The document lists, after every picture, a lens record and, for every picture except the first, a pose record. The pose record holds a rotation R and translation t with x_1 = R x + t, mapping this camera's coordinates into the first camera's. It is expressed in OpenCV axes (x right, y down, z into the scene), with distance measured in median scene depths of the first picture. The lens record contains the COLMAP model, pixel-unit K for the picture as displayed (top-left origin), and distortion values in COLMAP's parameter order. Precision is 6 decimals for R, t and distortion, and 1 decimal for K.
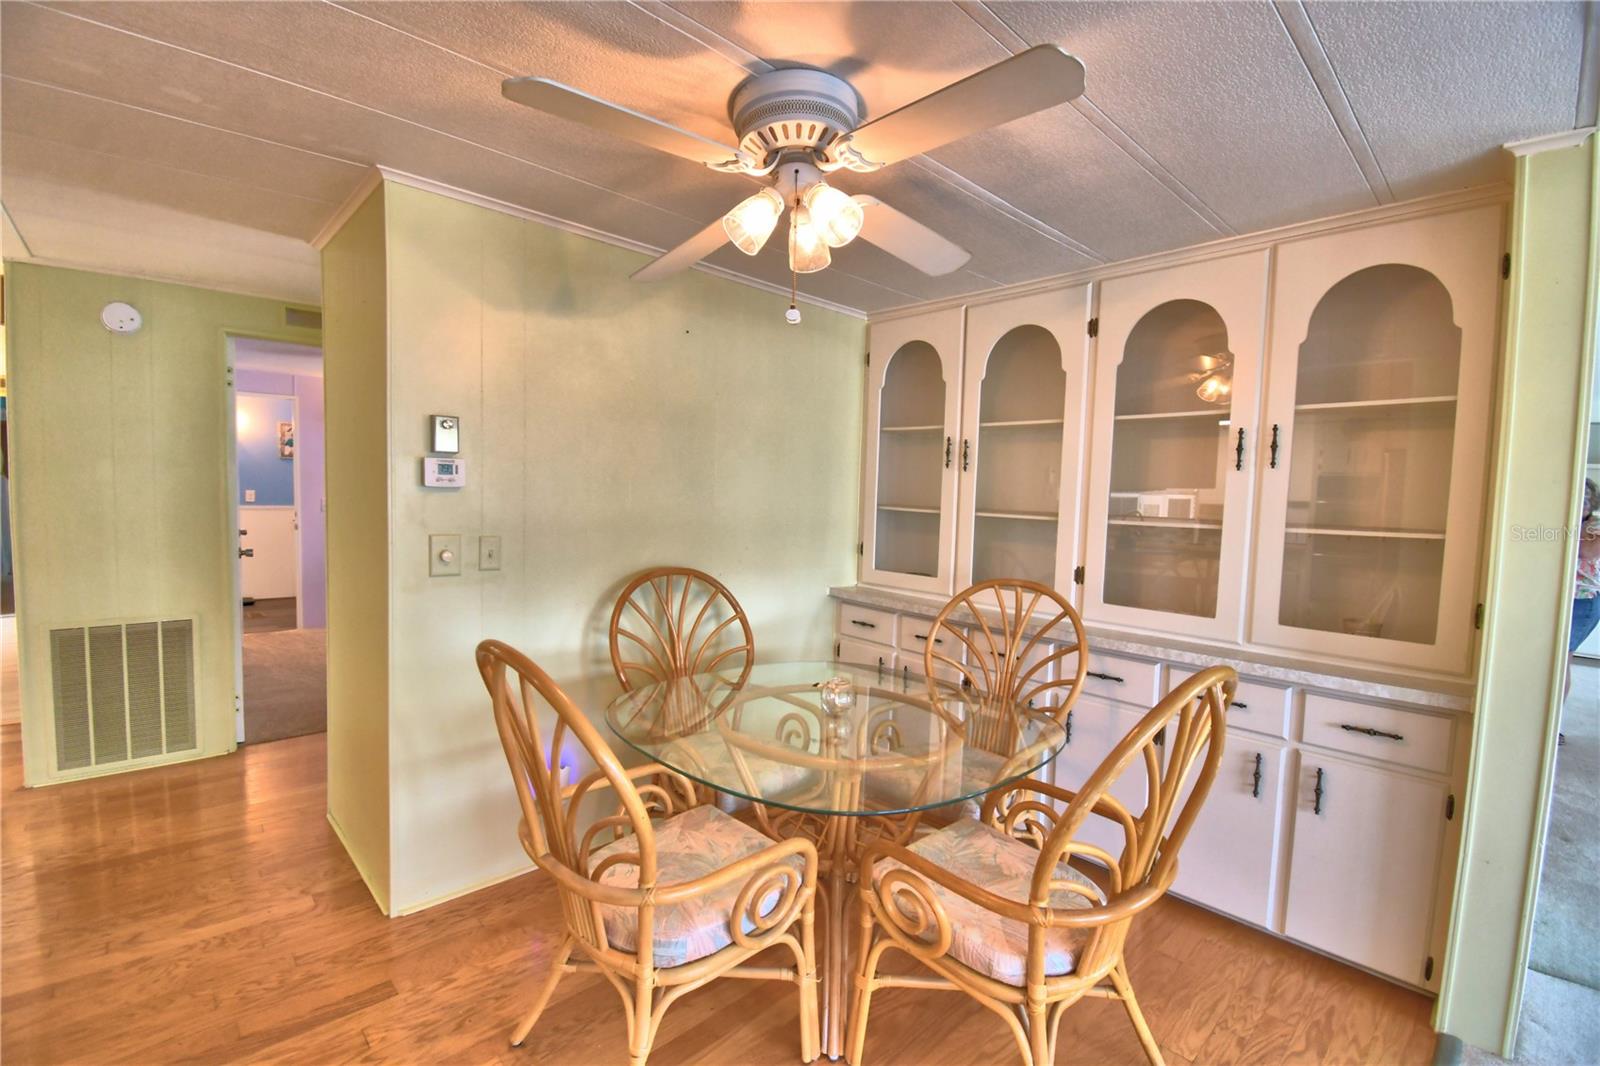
lens RADIAL K [[699.9, 0, 796.5], [0, 699.9, 539.1], [0, 0, 1]] dist [0.023913, -0.027920]
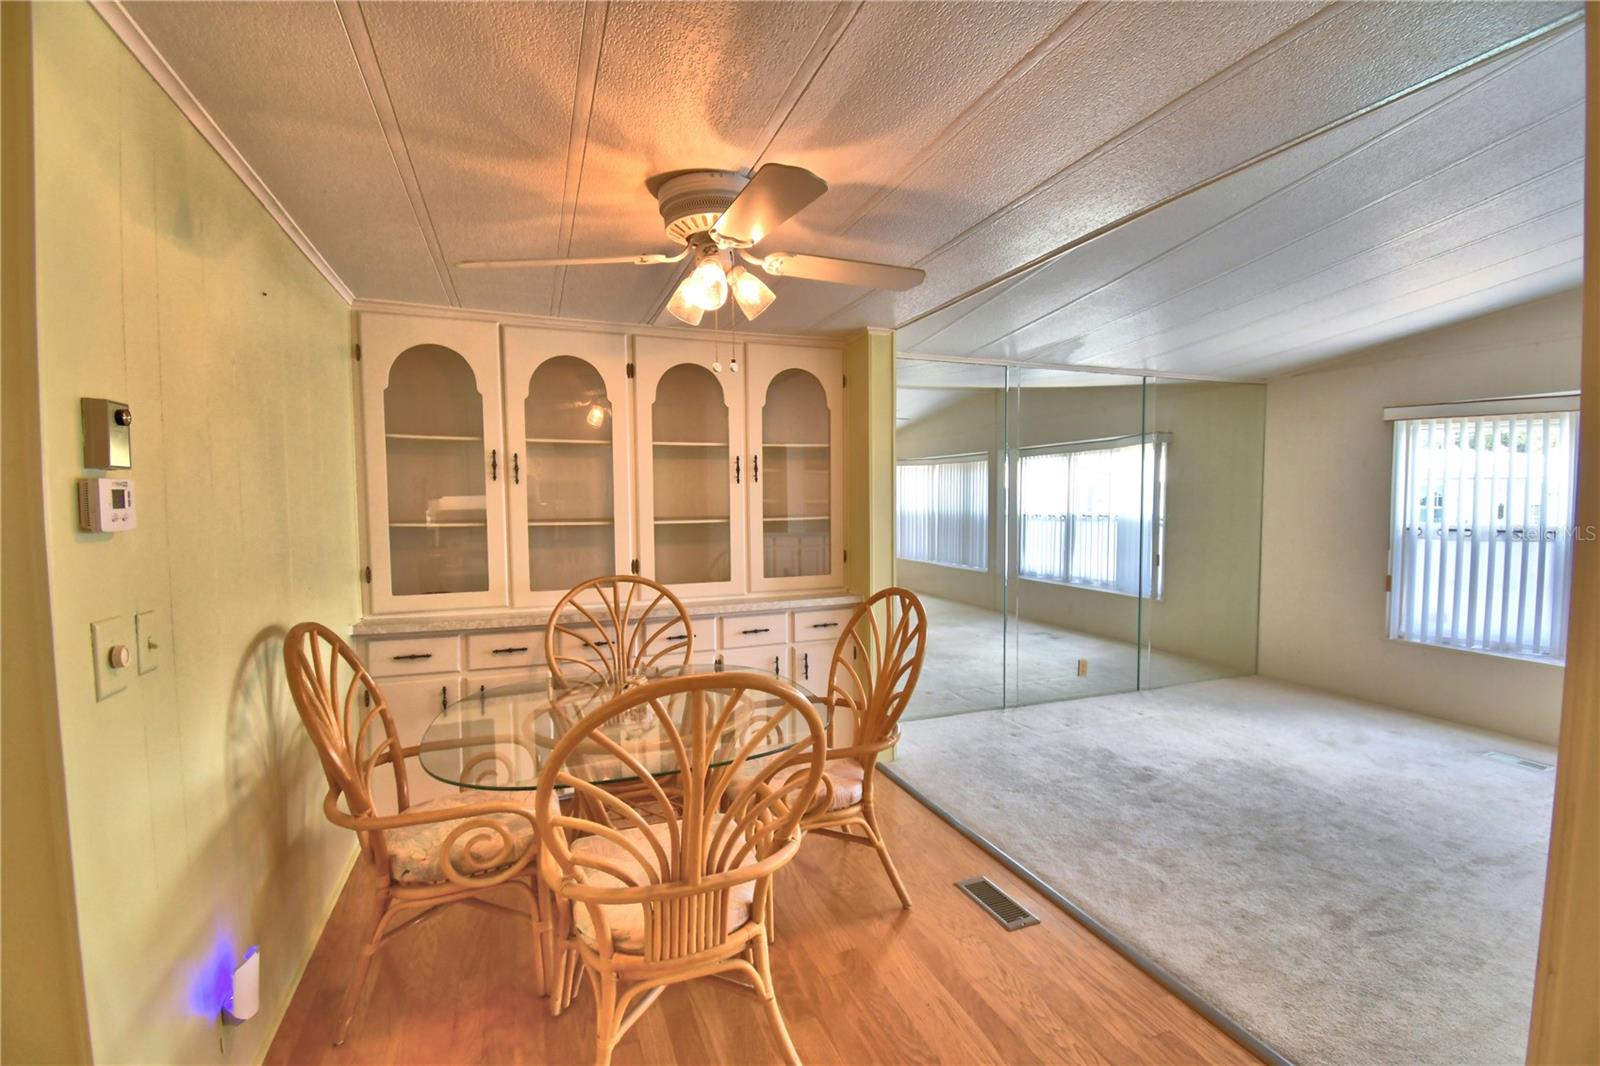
lens RADIAL K [[699.9, 0, 796.5], [0, 699.9, 539.1], [0, 0, 1]] dist [0.023913, -0.027920]
pose [[0.379946, -0.085080, 0.921088, -0.611004], [0.084139, 0.994812, 0.057183, -0.042836], [-0.921174, 0.055773, 0.385133, 0.237607]]
